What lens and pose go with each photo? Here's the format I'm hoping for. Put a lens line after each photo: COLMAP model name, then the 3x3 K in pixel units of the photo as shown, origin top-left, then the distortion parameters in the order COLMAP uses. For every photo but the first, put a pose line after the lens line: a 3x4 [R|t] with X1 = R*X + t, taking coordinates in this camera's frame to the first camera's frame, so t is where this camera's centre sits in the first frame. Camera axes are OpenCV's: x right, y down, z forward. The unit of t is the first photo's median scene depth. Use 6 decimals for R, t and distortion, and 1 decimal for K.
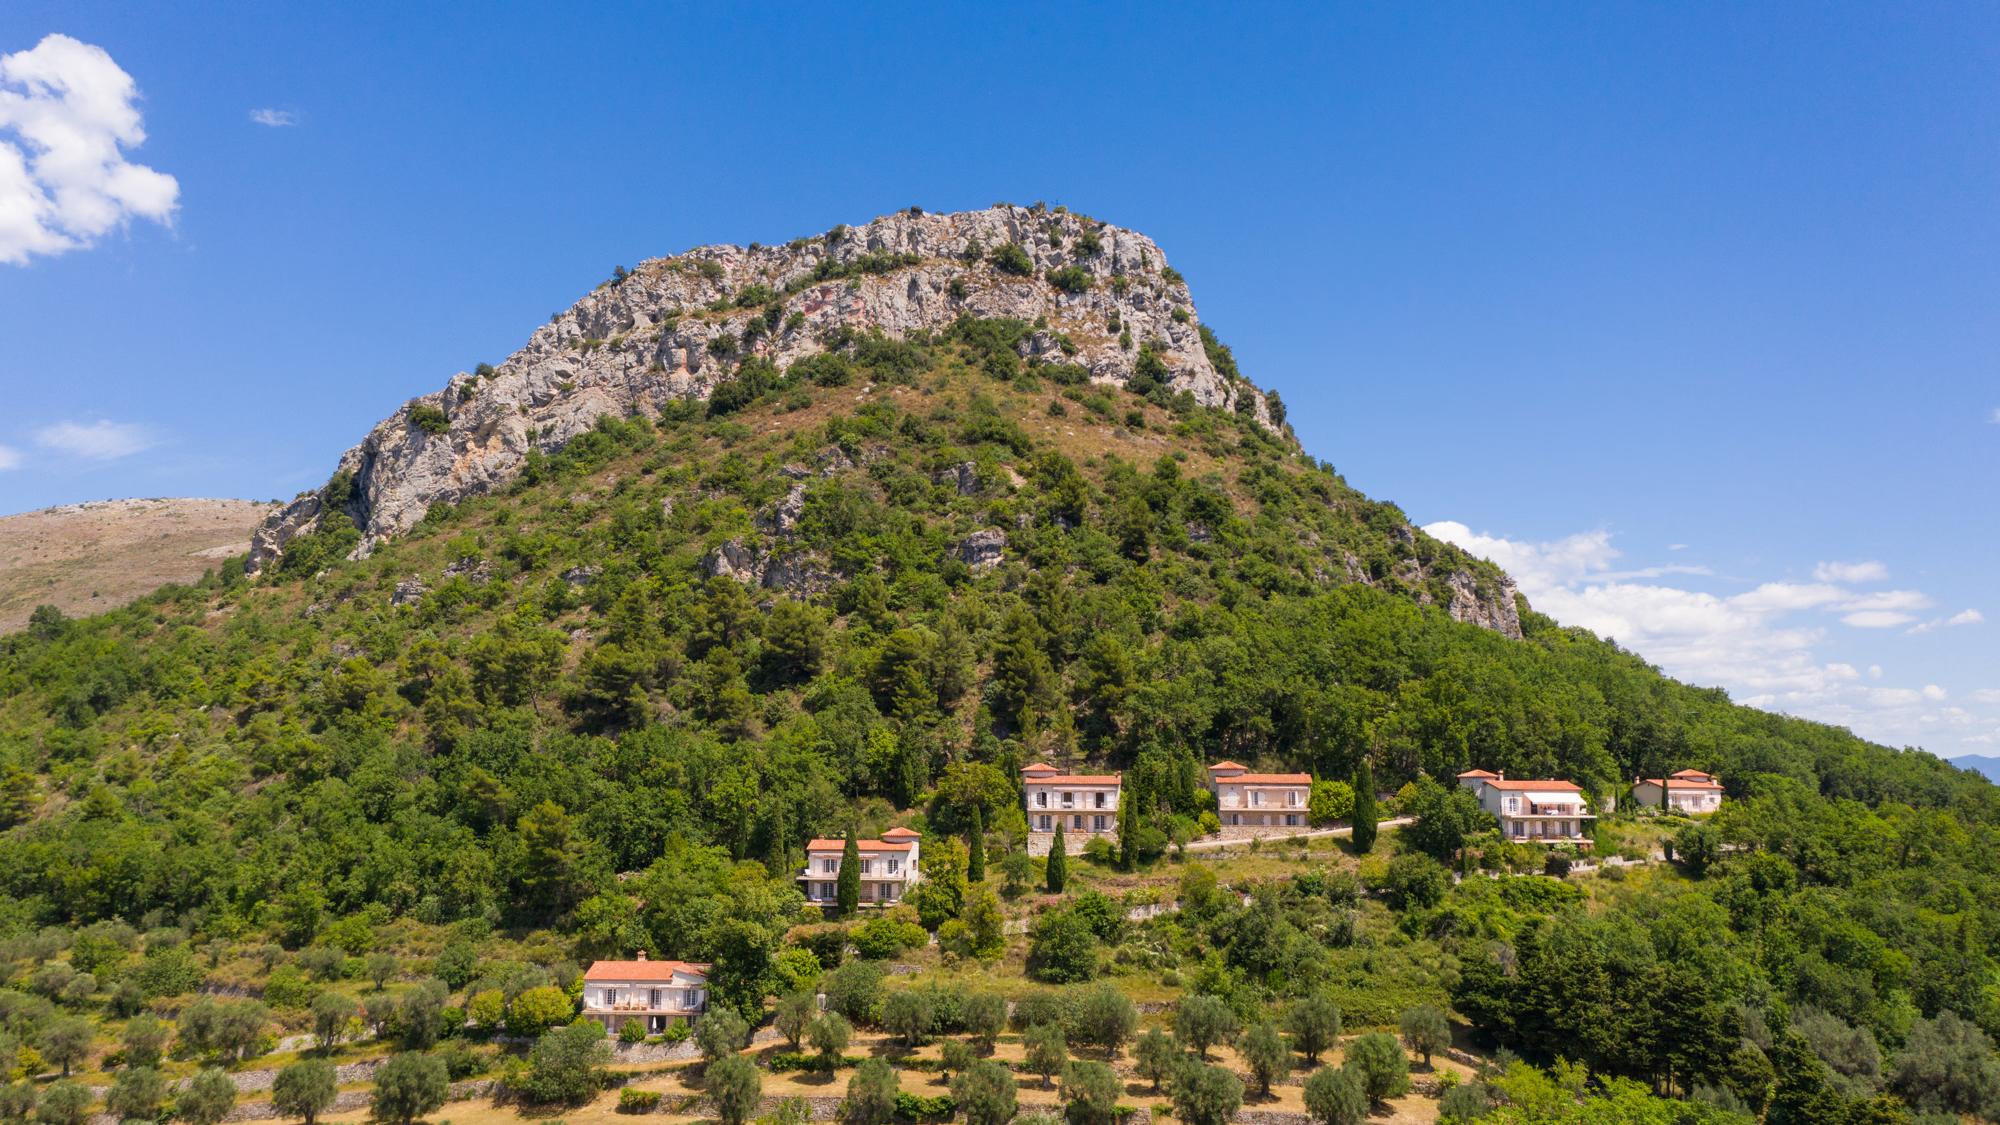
lens RADIAL K [[1570.7, 0, 1000.0], [0, 1570.7, 562.5], [0, 0, 1]] dist [0.003593, 0.003906]
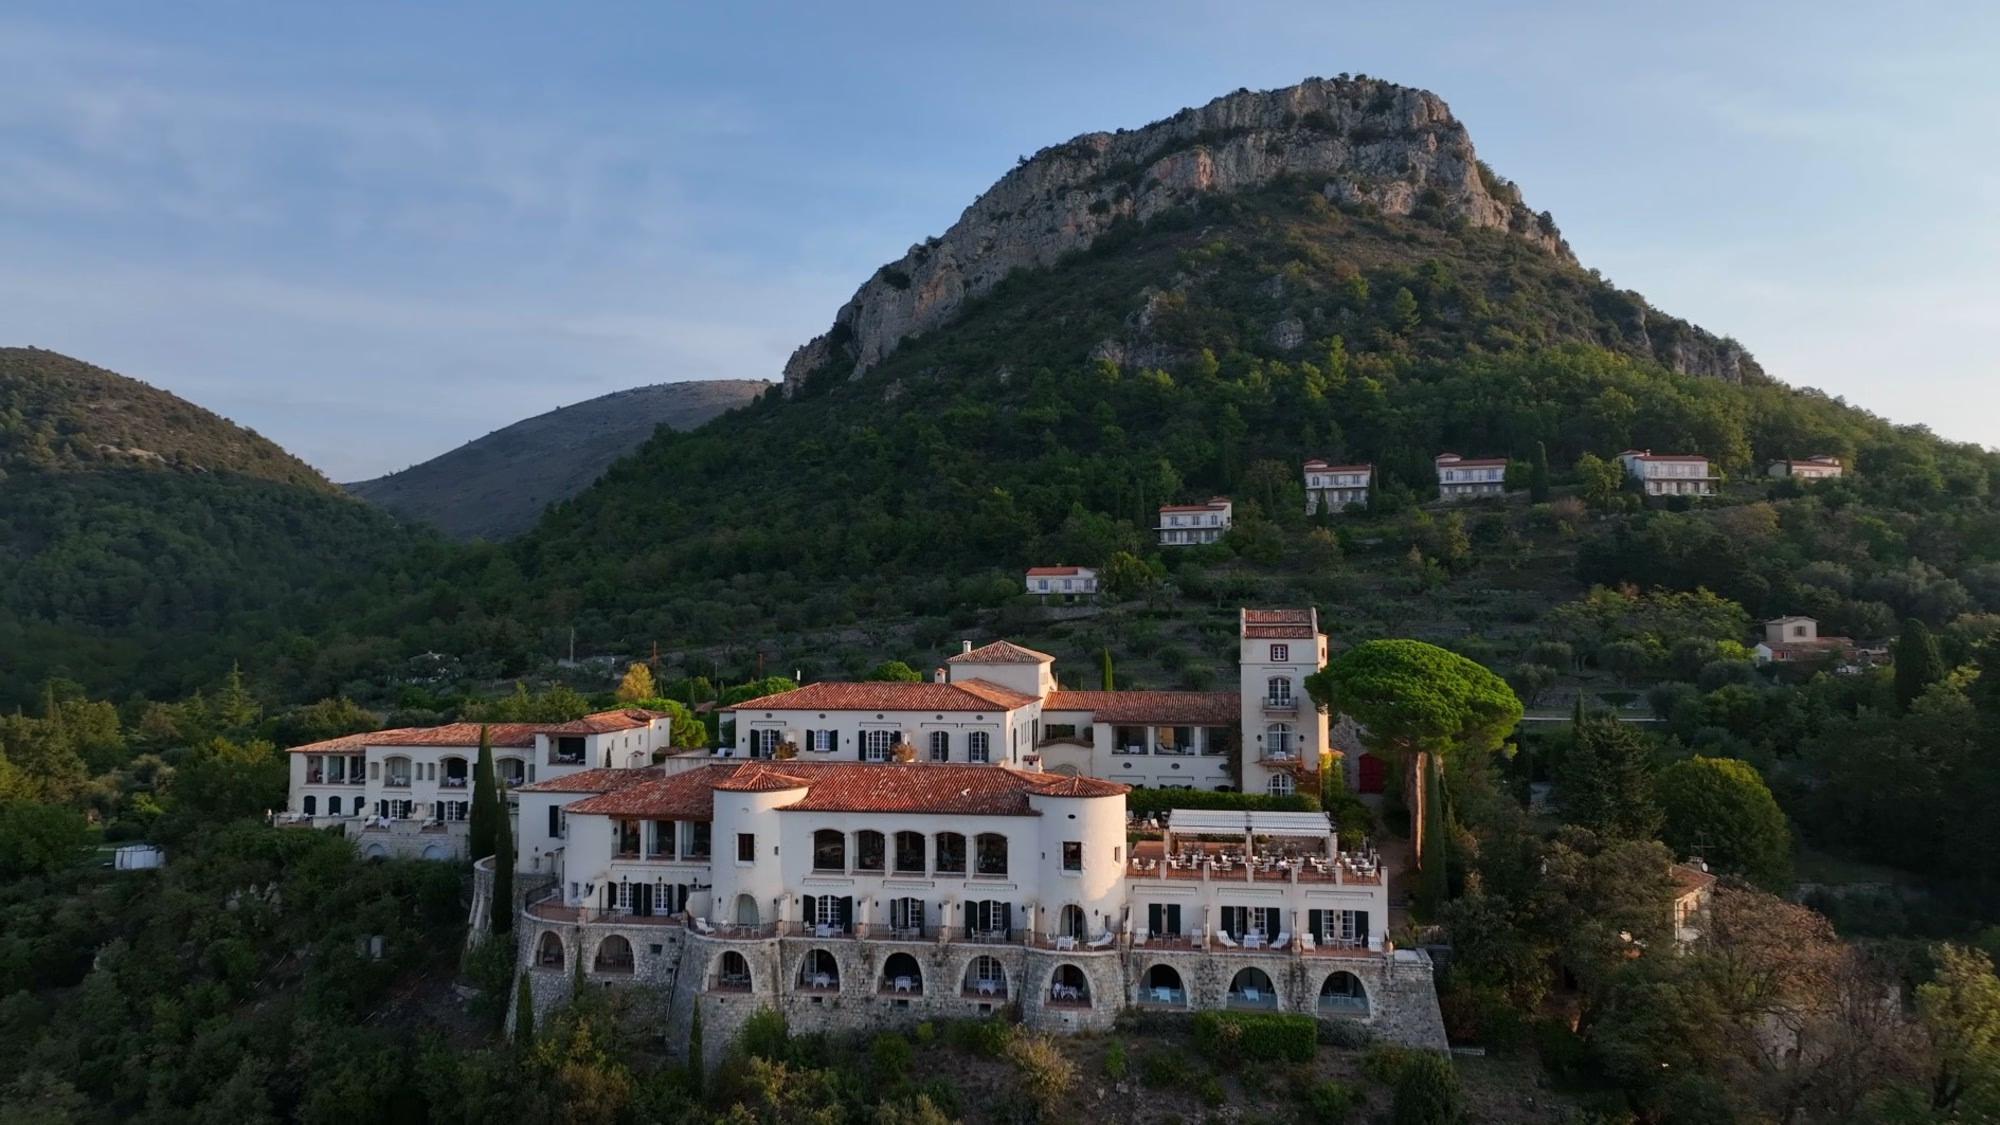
lens RADIAL K [[1383.0, 0, 1000.0], [0, 1383.0, 562.5], [0, 0, 1]] dist [0.003027, 0.001106]
pose [[0.966867, -0.017600, -0.254672, 0.039724], [0.042563, 0.994770, 0.092845, 0.052080], [0.251706, -0.100608, 0.962560, -0.200633]]
